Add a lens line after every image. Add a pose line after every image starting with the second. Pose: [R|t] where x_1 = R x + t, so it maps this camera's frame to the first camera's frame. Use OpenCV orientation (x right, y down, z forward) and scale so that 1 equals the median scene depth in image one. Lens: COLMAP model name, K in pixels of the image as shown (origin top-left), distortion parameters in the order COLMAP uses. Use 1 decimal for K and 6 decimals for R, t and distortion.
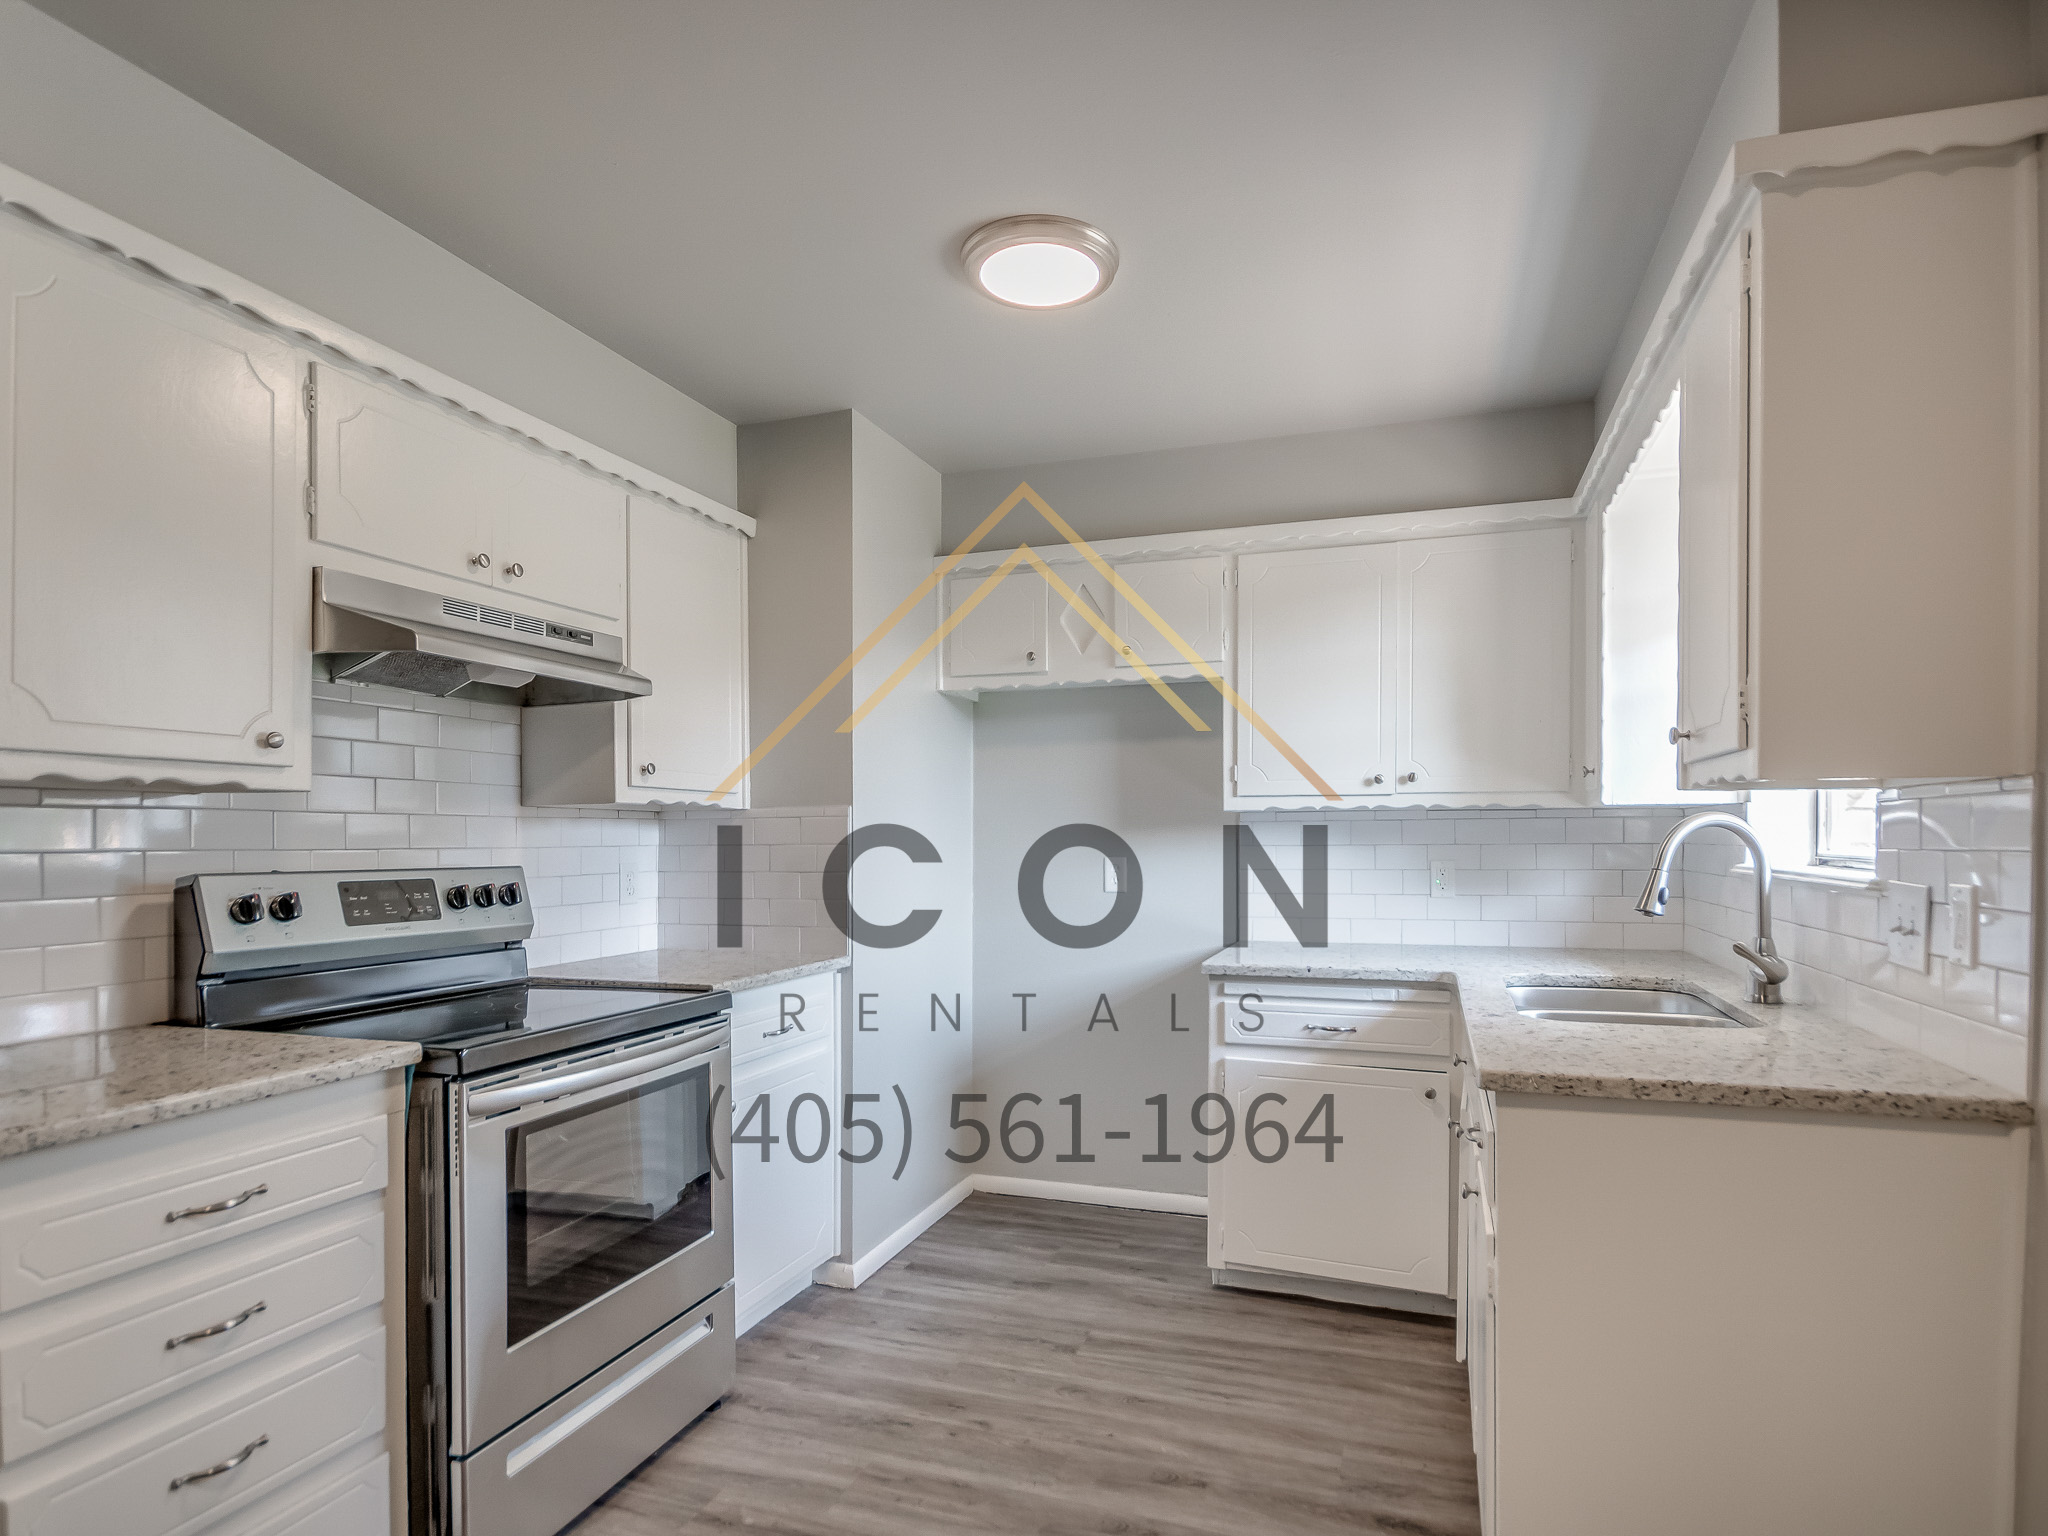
lens RADIAL K [[1106.1, 0, 1026.1], [0, 1106.1, 838.9], [0, 0, 1]] dist [0.002084, -0.000818]
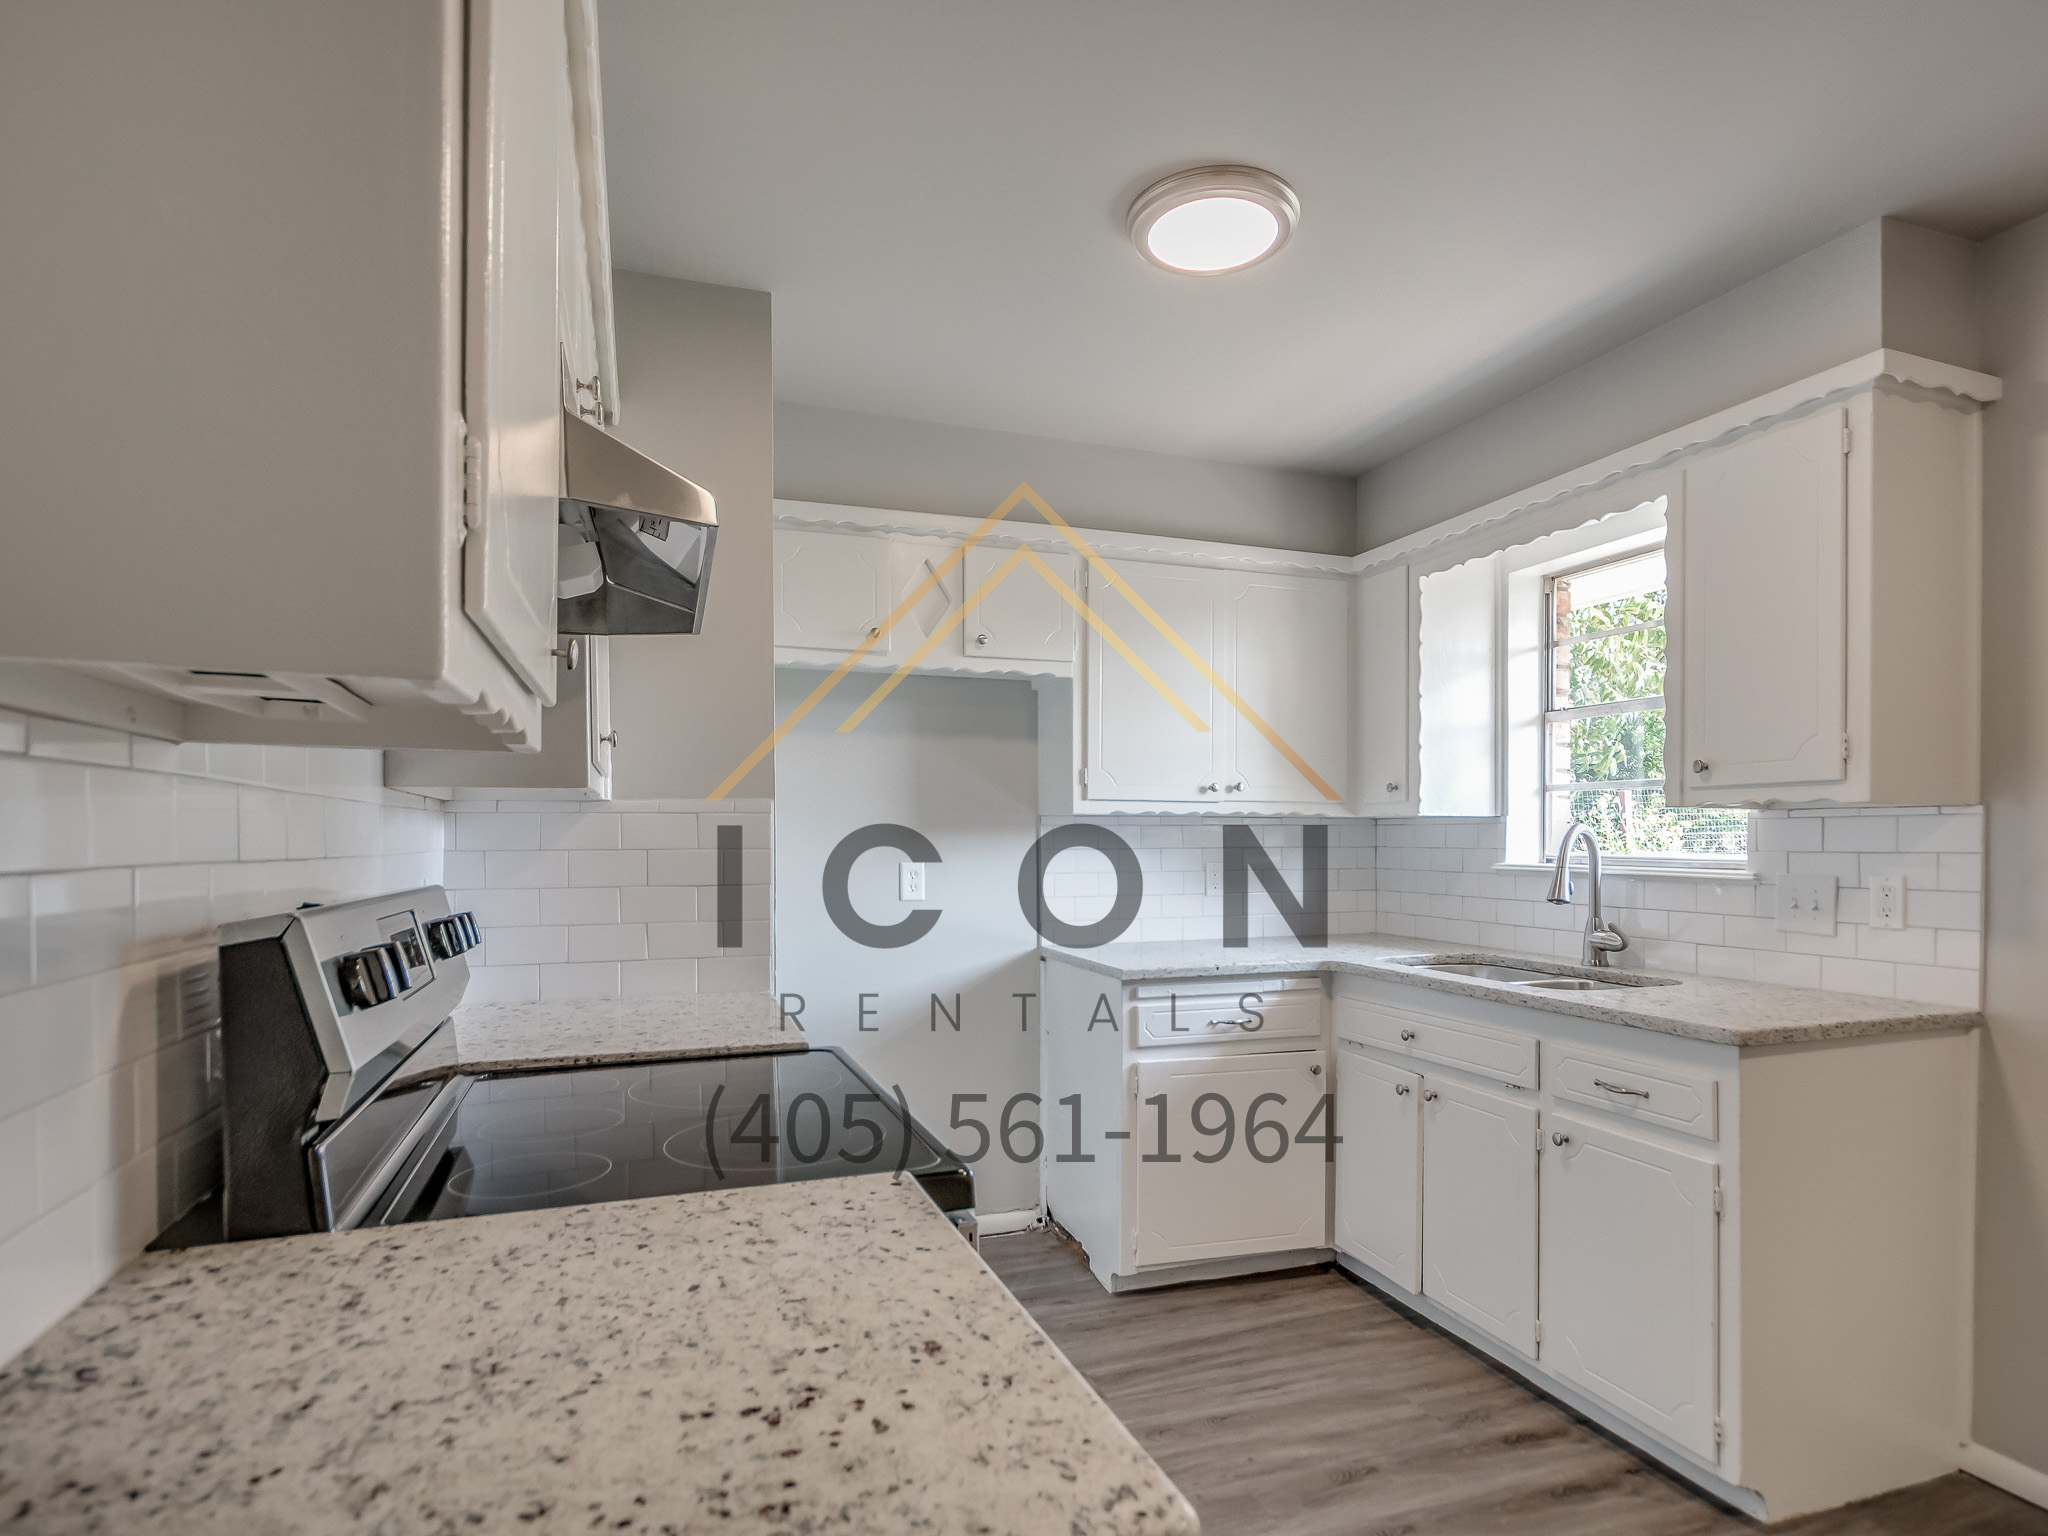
lens RADIAL K [[1115.1, 0, 1025.7], [0, 1115.1, 845.4], [0, 0, 1]] dist [0.002156, 0.001896]
pose [[0.779321, -0.000040, 0.626625, -0.573437], [-0.002467, 0.999992, 0.003133, -0.000491], [-0.626621, -0.003987, 0.779314, 0.303746]]
